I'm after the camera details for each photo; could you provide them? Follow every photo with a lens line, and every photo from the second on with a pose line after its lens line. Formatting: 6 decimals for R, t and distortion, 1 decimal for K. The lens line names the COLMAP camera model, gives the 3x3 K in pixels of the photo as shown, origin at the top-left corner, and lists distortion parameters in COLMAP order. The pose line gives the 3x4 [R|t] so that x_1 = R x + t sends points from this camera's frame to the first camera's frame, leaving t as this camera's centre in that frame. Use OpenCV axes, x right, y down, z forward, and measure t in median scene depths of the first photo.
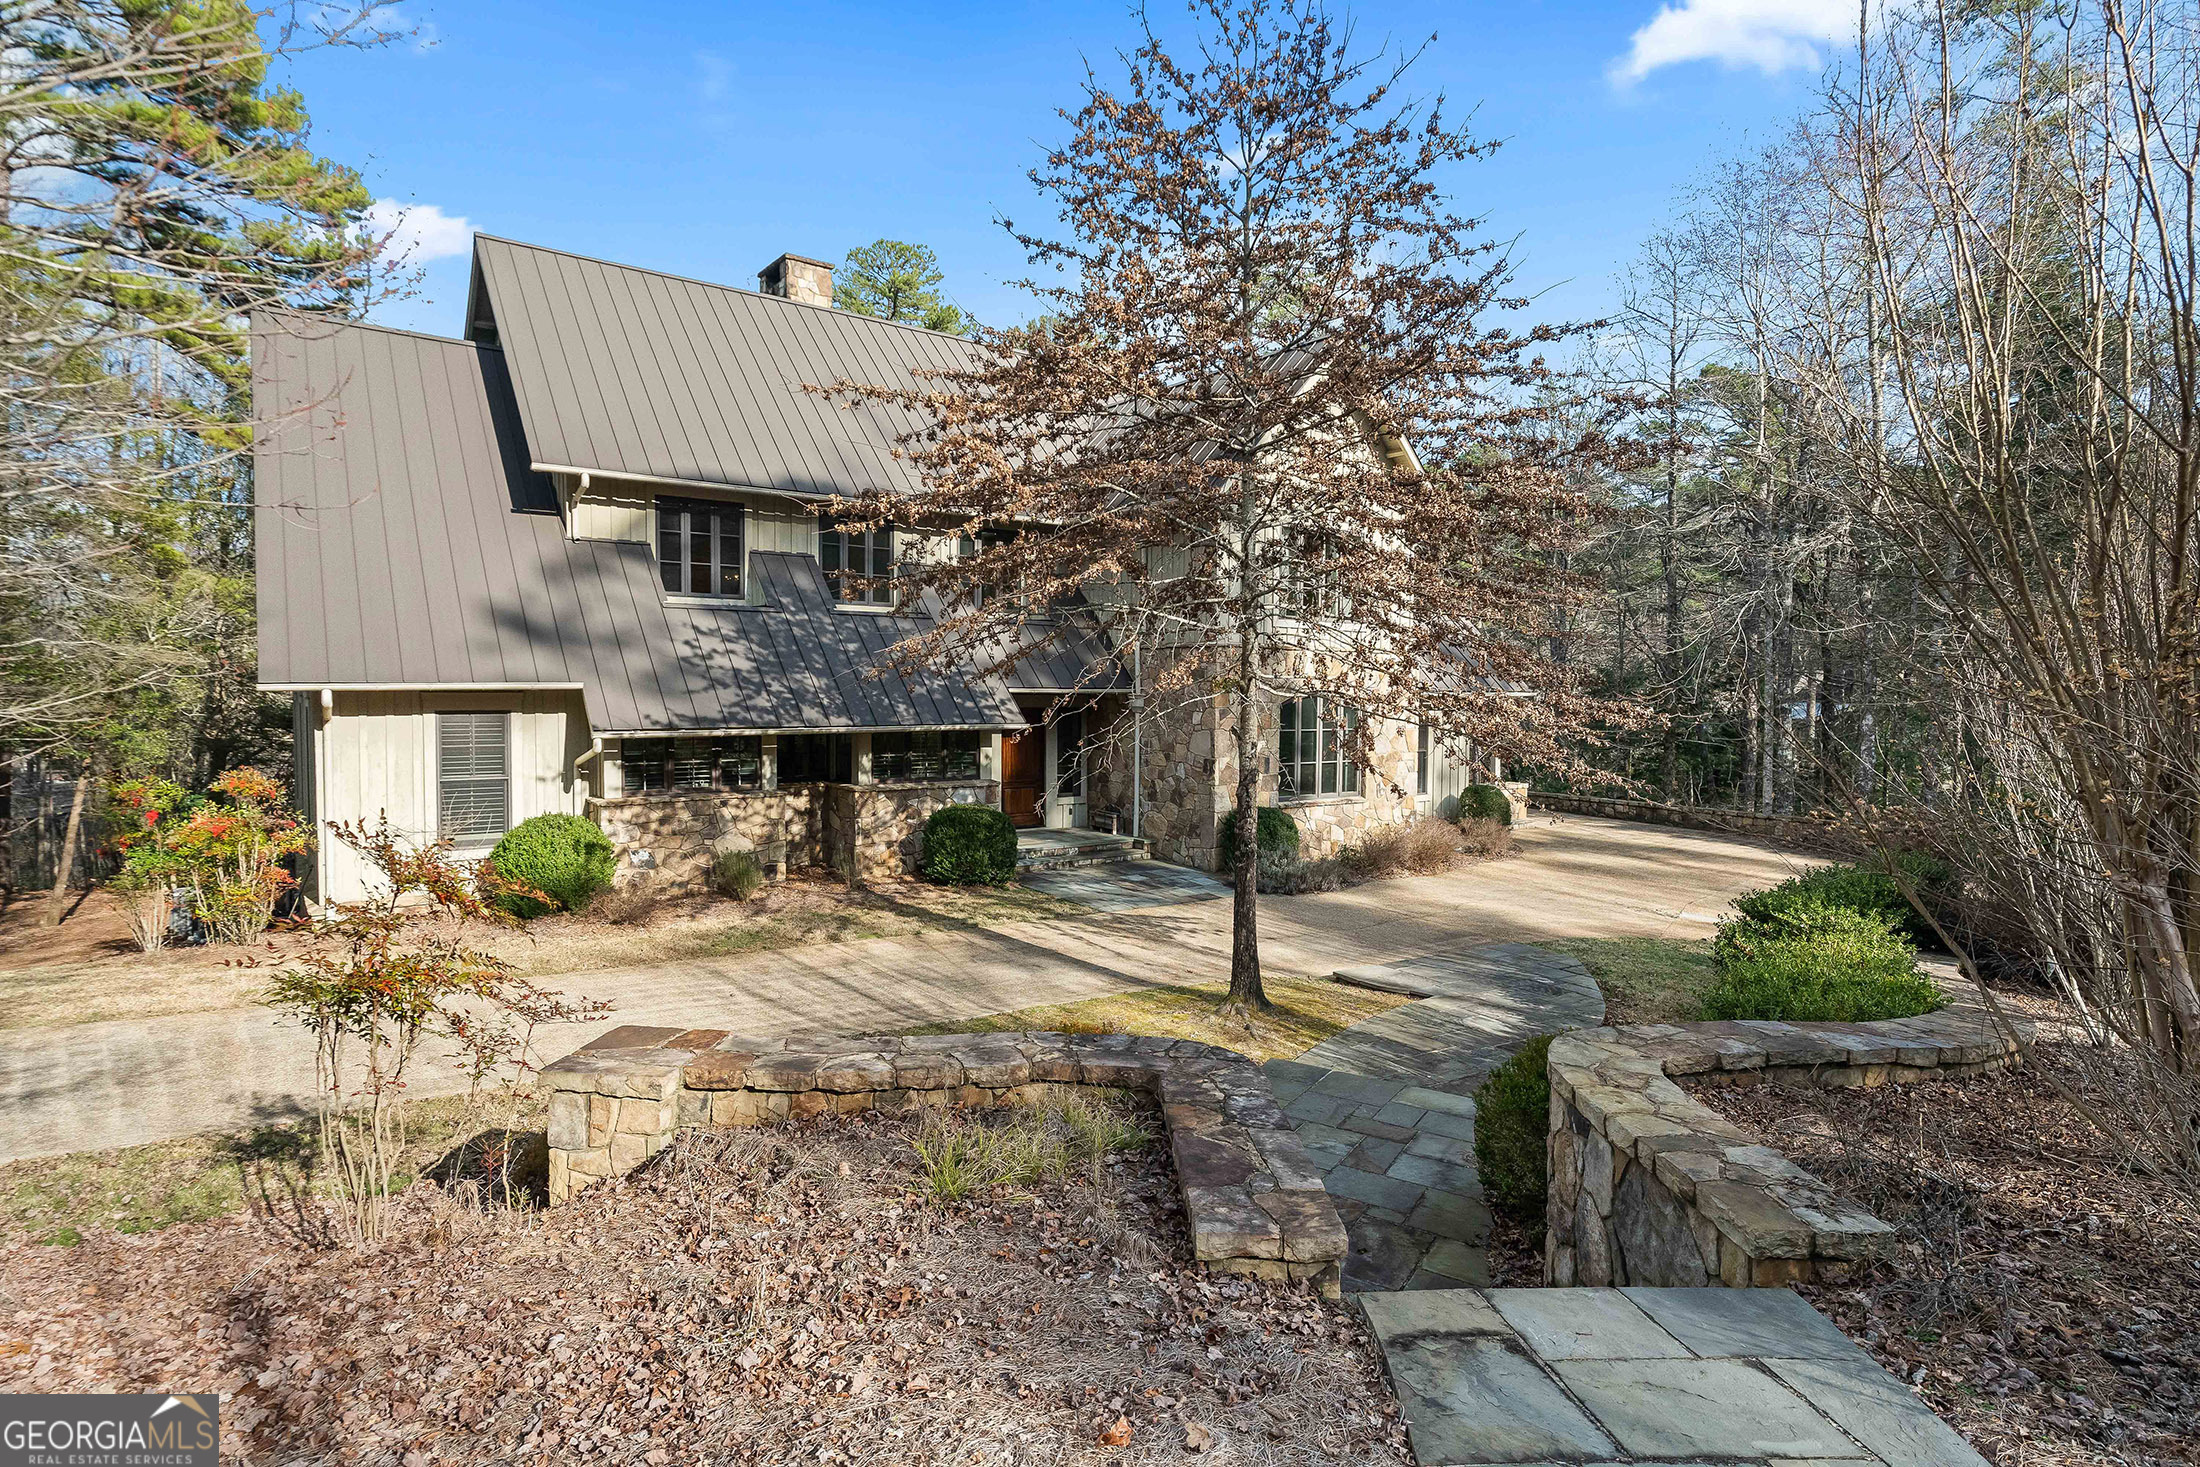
lens RADIAL K [[1117.5, 0, 1106.3], [0, 1117.5, 738.4], [0, 0, 1]] dist [-0.003428, -0.000406]
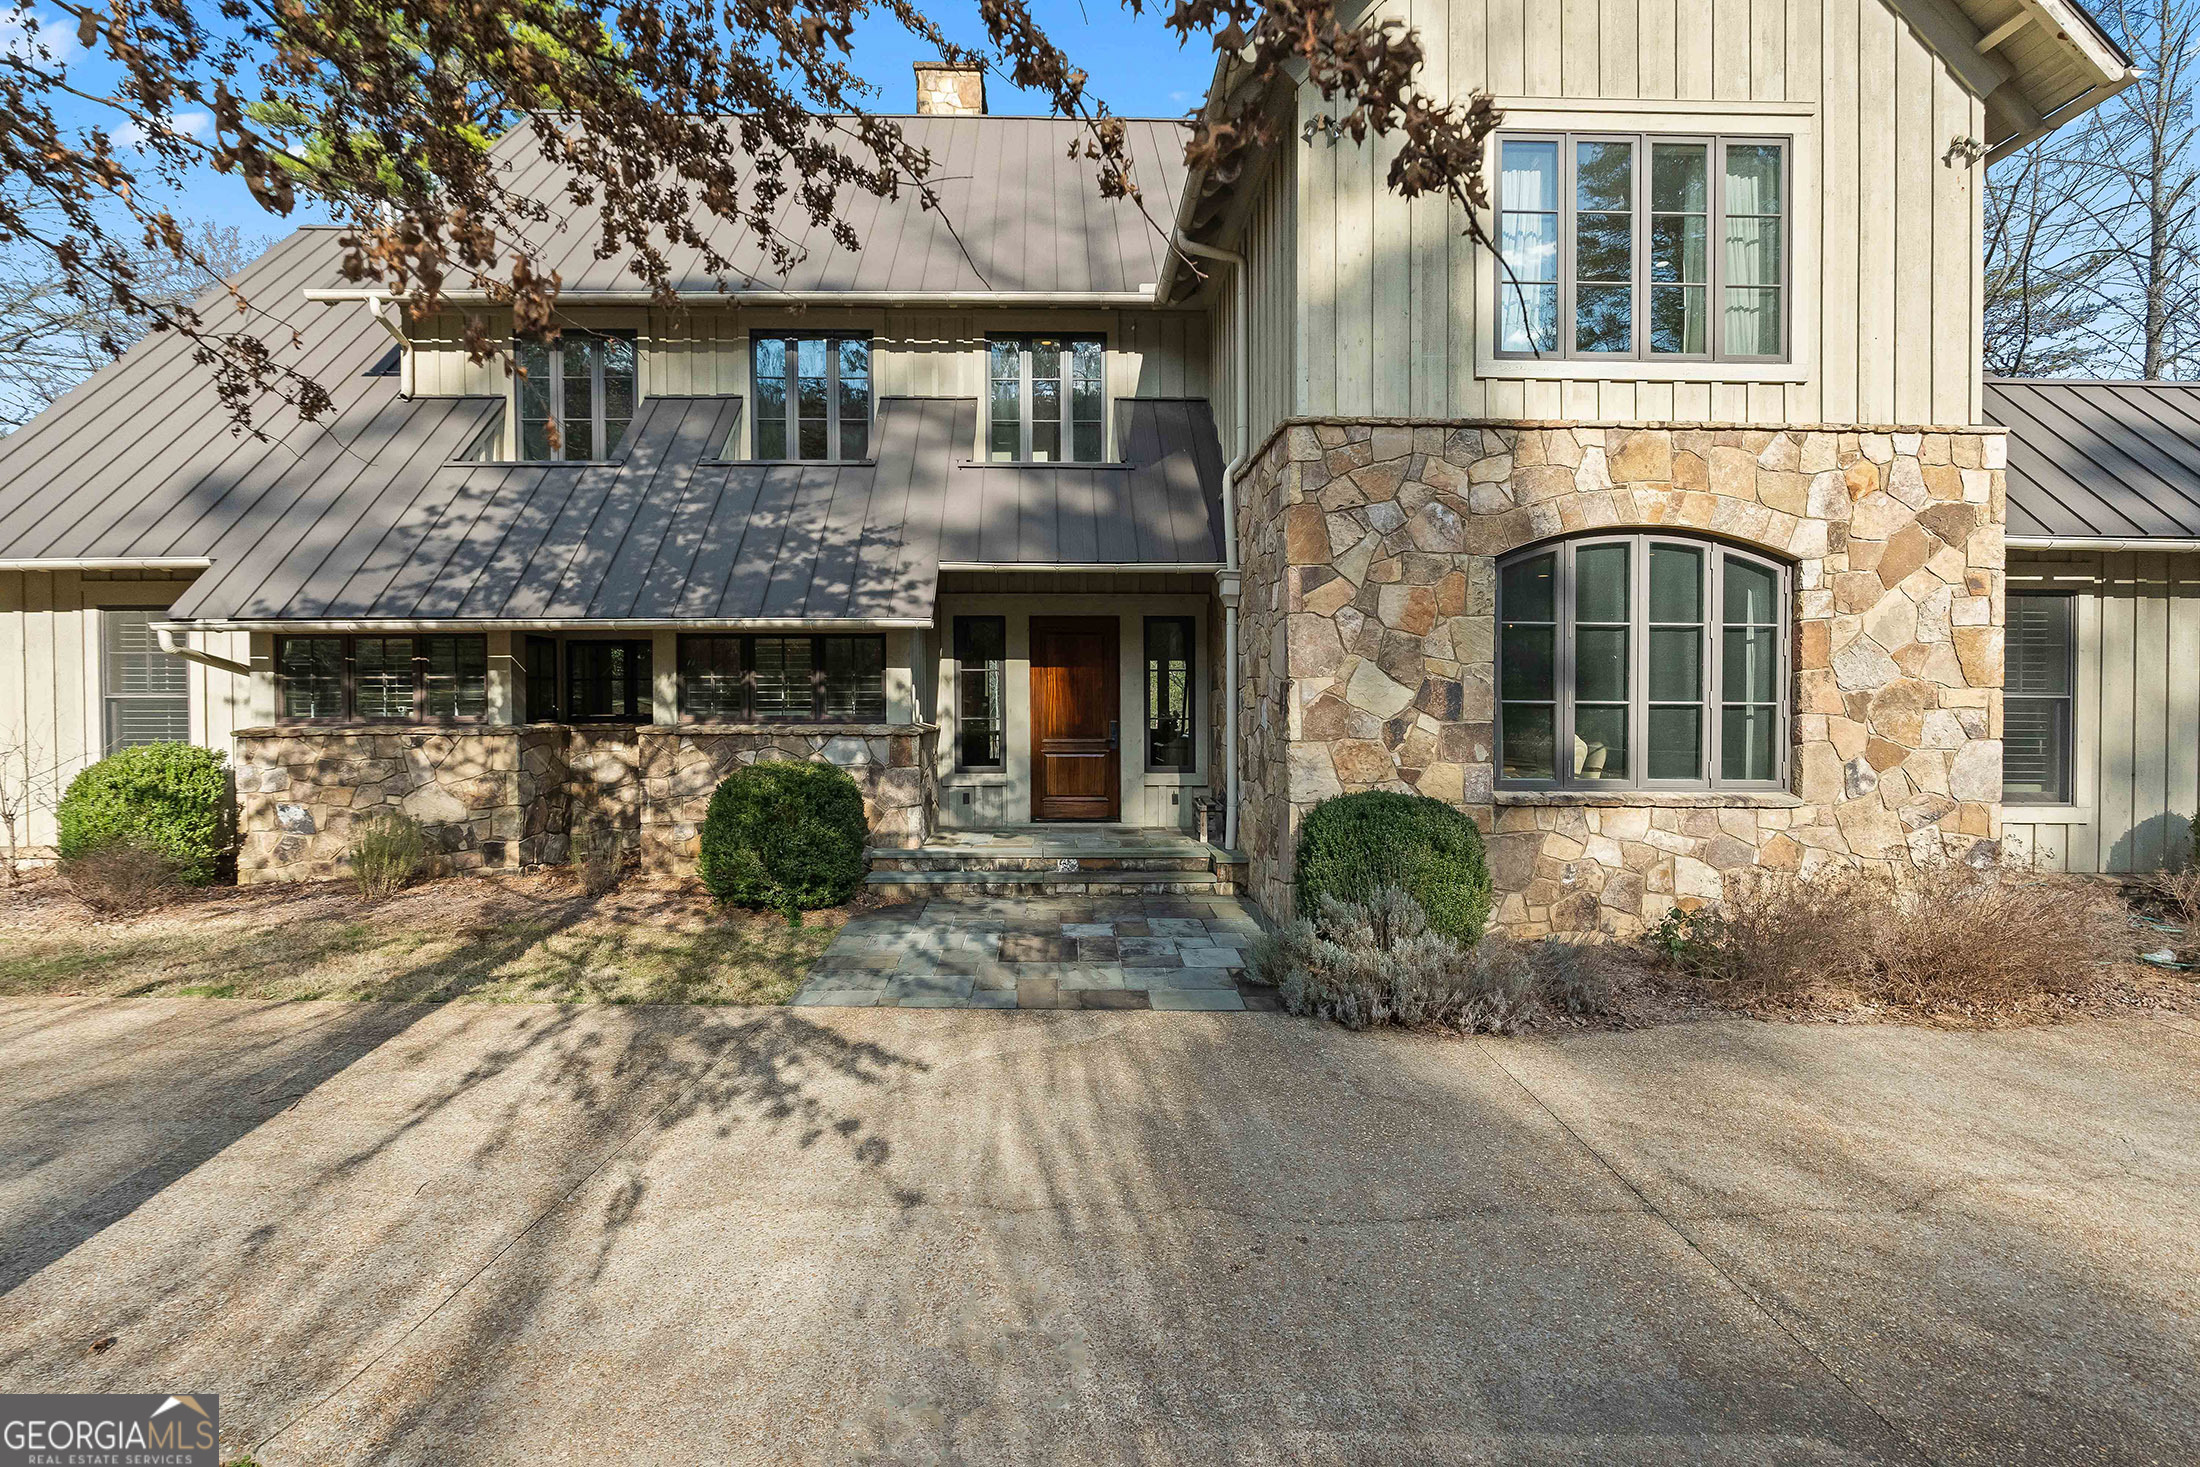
lens RADIAL K [[982.9, 0, 1097.7], [0, 982.9, 731.5], [0, 0, 1]] dist [-0.004245, -0.000123]
pose [[0.815202, 0.005042, -0.579155, 0.300173], [-0.017760, 0.999710, -0.016295, 0.052819], [0.578905, 0.023569, 0.815054, 0.744975]]
